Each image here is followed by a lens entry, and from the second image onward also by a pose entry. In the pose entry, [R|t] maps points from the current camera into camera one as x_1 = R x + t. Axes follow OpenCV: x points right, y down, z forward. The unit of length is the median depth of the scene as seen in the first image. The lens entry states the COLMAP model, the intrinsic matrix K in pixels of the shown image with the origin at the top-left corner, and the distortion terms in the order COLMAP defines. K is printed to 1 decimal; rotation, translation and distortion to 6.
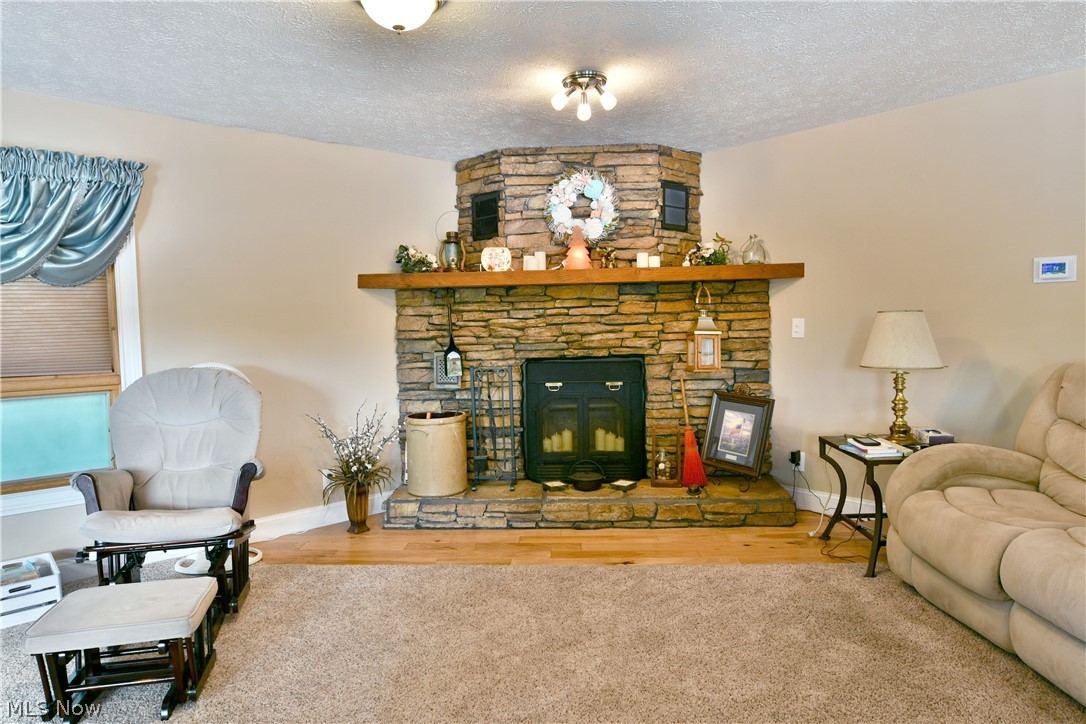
lens RADIAL K [[659.2, 0, 538.8], [0, 659.2, 359.7], [0, 0, 1]] dist [-0.012746, -0.006186]
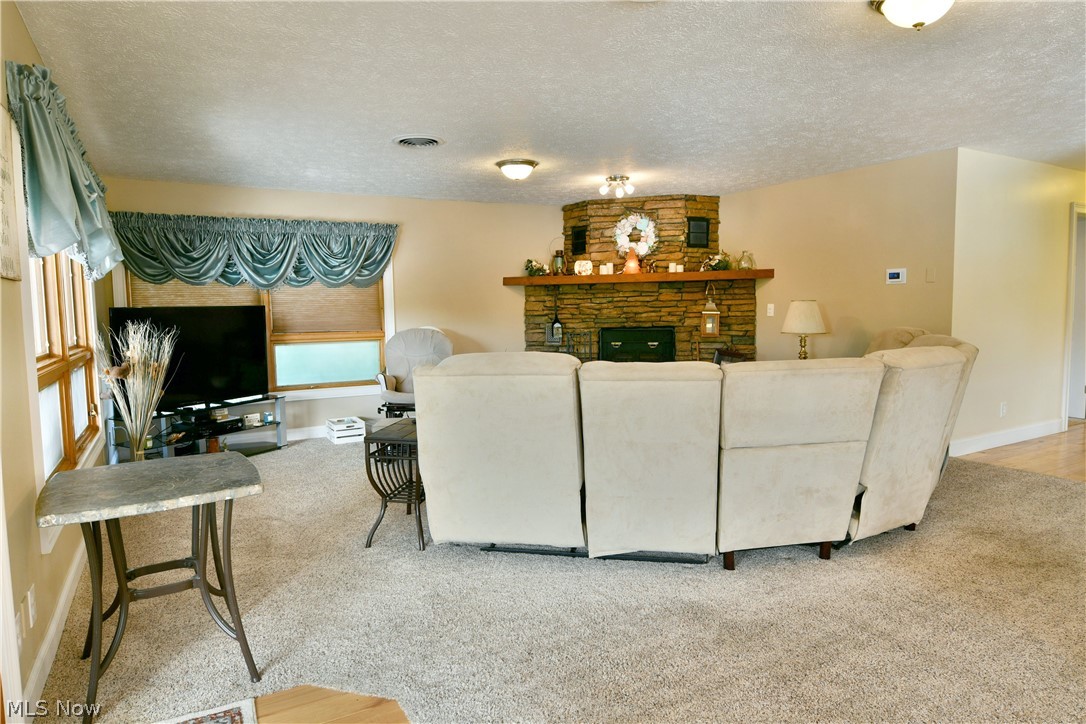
lens RADIAL K [[659.2, 0, 537.4], [0, 659.2, 361.8], [0, 0, 1]] dist [-0.012746, -0.006186]
pose [[0.973508, 0.023521, -0.227438, 0.205671], [-0.015869, 0.999247, 0.035416, 0.027791], [0.228100, -0.030868, 0.973148, -0.650613]]
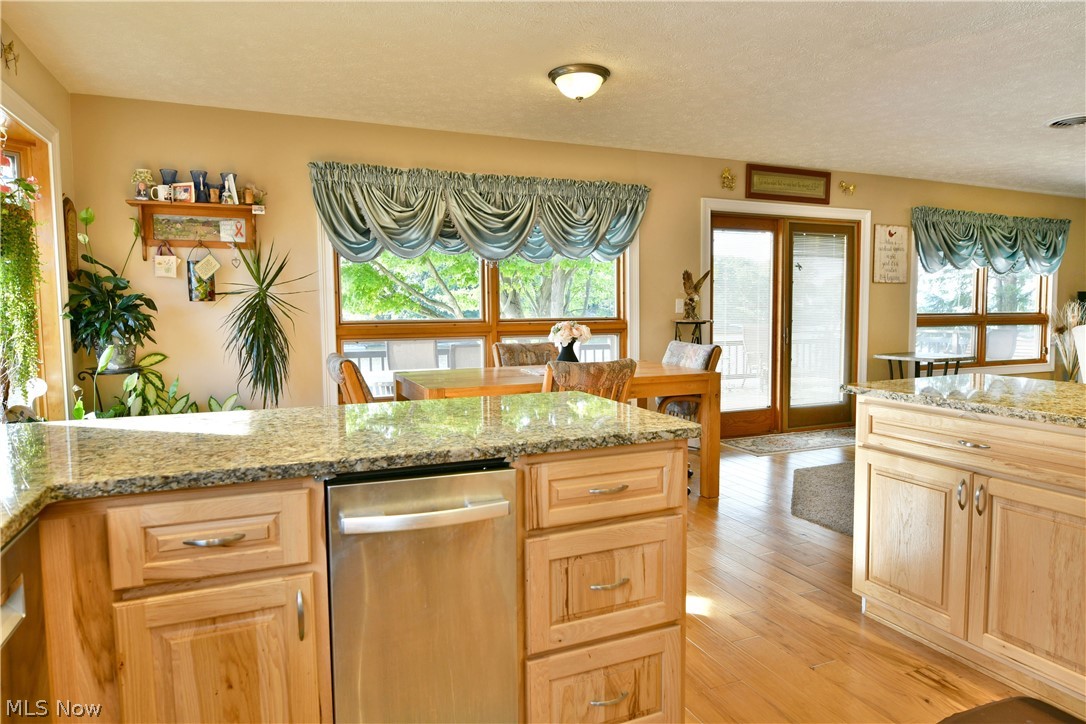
lens RADIAL K [[659.2, 0, 544.5], [0, 659.2, 364.7], [0, 0, 1]] dist [-0.012746, -0.006186]
pose [[-0.320712, 0.107943, -0.941006, 1.388387], [-0.038034, 0.991216, 0.126665, 0.015273], [0.946413, 0.076413, -0.313789, -0.540064]]
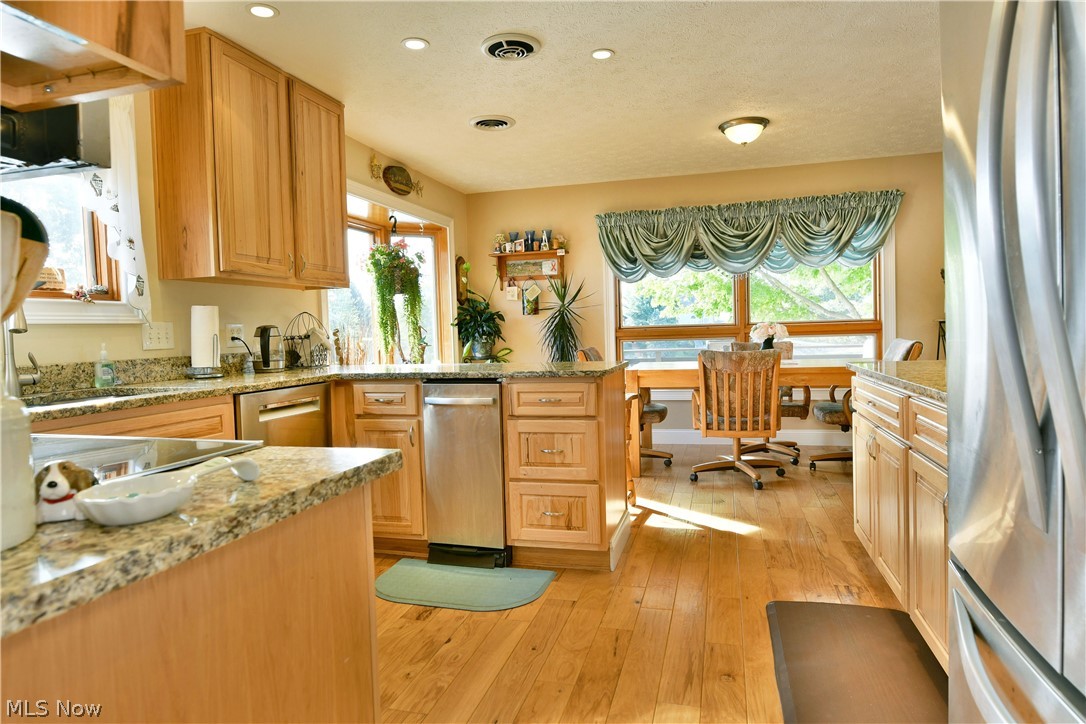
lens RADIAL K [[659.2, 0, 535.3], [0, 659.2, 374.7], [0, 0, 1]] dist [-0.012746, -0.006186]
pose [[-0.847602, 0.083613, -0.524003, 1.417515], [0.021554, 0.992117, 0.123444, 0.014857], [0.530194, 0.093337, -0.842723, -0.063914]]
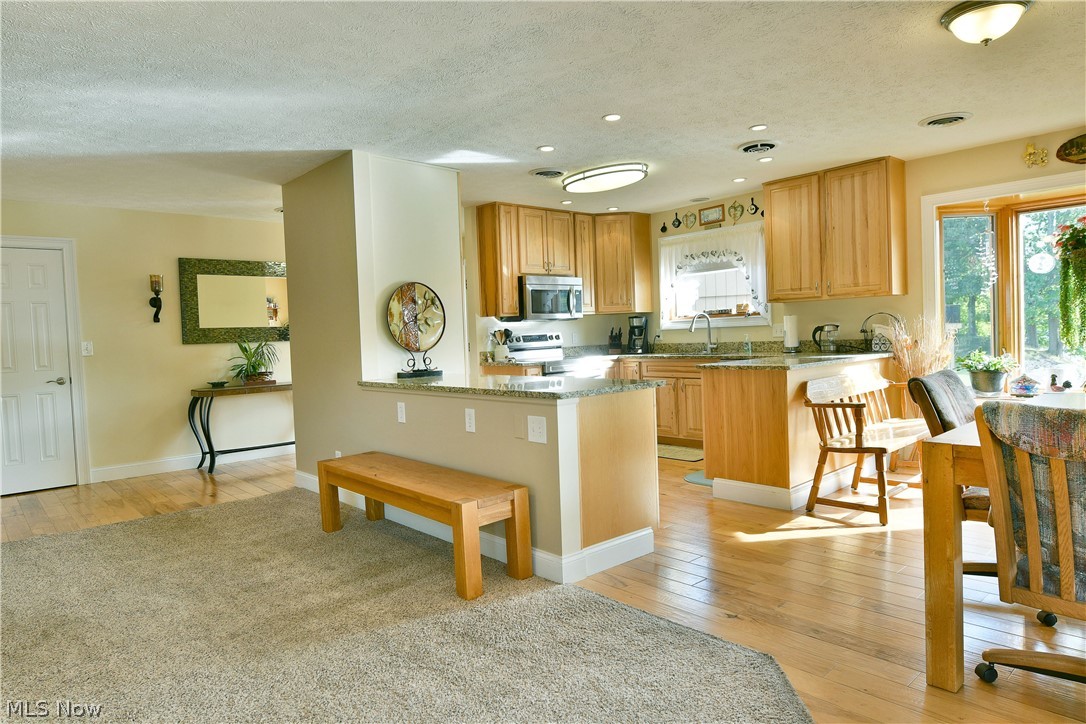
lens RADIAL K [[659.2, 0, 543.1], [0, 659.2, 356.7], [0, 0, 1]] dist [-0.012746, -0.006186]
pose [[0.003211, -0.011237, 0.999932, -0.024894], [0.094083, 0.995505, 0.010885, 0.043092], [-0.995559, 0.094041, 0.004254, -0.334113]]
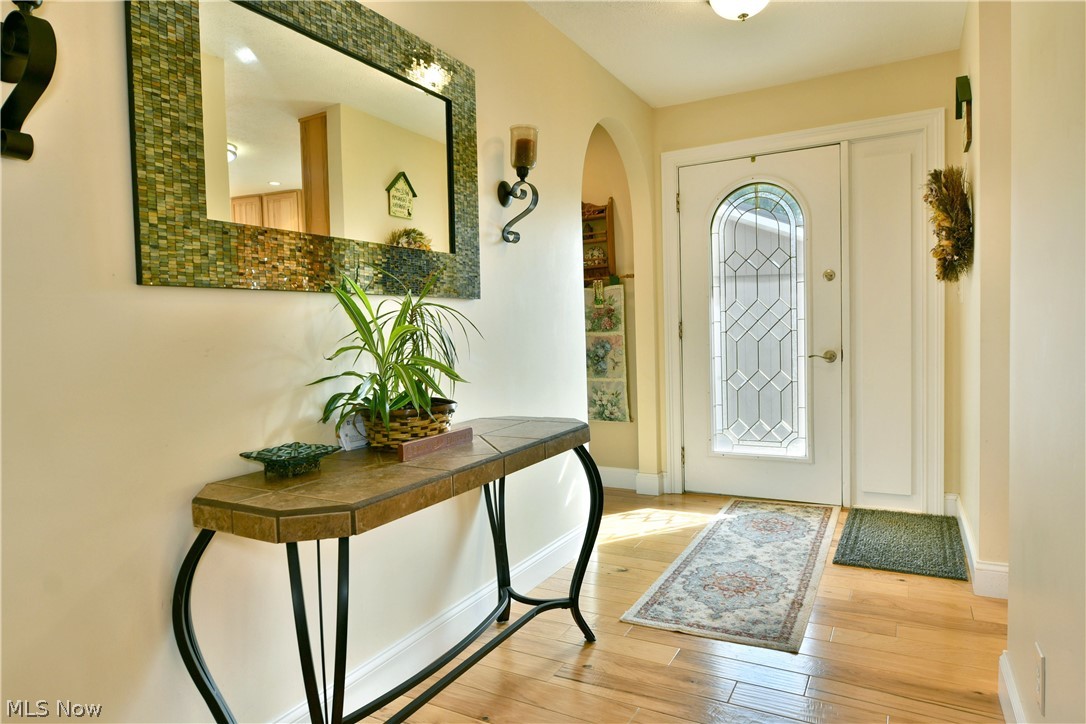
lens RADIAL K [[659.2, 0, 541.2], [0, 659.2, 362.1], [0, 0, 1]] dist [-0.012746, -0.006186]
pose [[-0.328689, -0.016617, 0.944292, 1.044659], [0.084470, 0.995321, 0.046918, -0.004157], [-0.940653, 0.095186, -0.325747, 0.371679]]
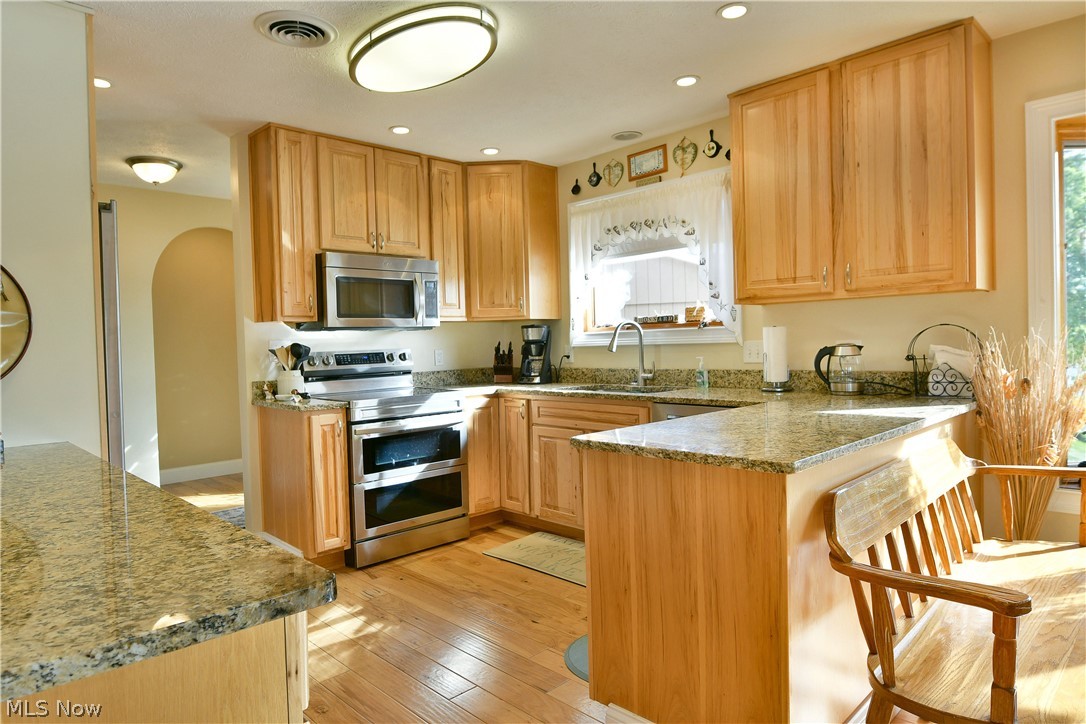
lens RADIAL K [[659.2, 0, 540.7], [0, 659.2, 354.2], [0, 0, 1]] dist [-0.012746, -0.006186]
pose [[-0.038266, 0.005689, 0.999251, 0.569551], [0.082501, 0.996588, -0.002514, 0.032710], [-0.995856, 0.082343, -0.038605, -0.536262]]
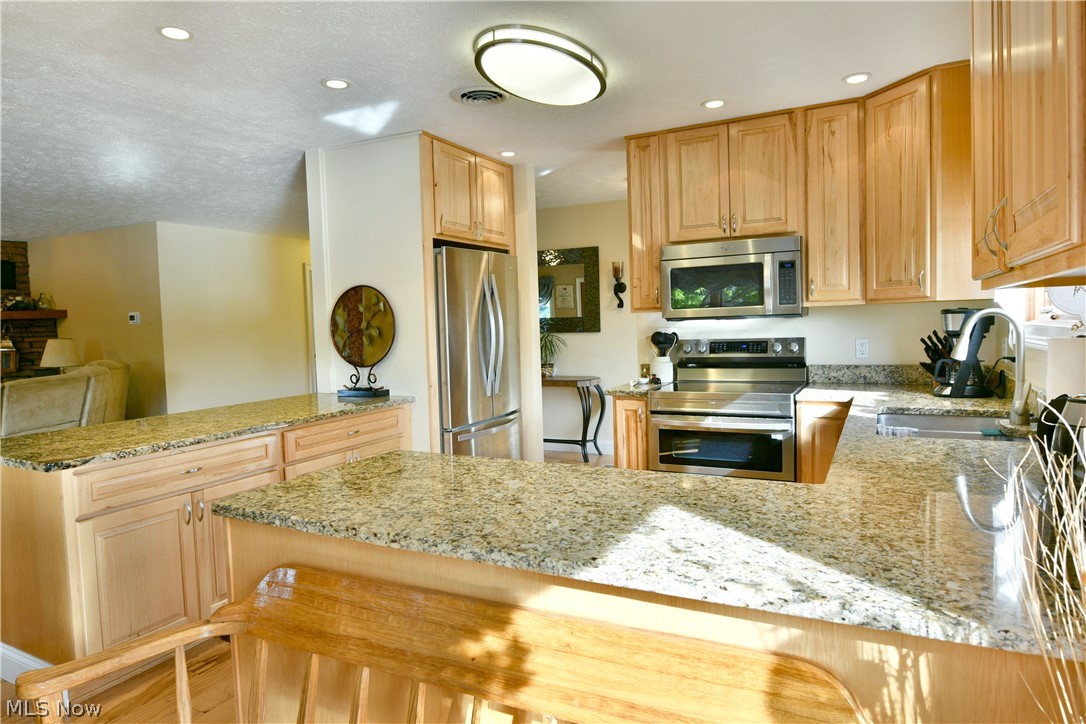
lens RADIAL K [[659.2, 0, 539.5], [0, 659.2, 358.3], [0, 0, 1]] dist [-0.012746, -0.006186]
pose [[0.938245, -0.024476, 0.345104, 0.955799], [0.027554, 0.999612, -0.004017, 0.026427], [-0.344872, 0.013278, 0.938556, -1.073327]]
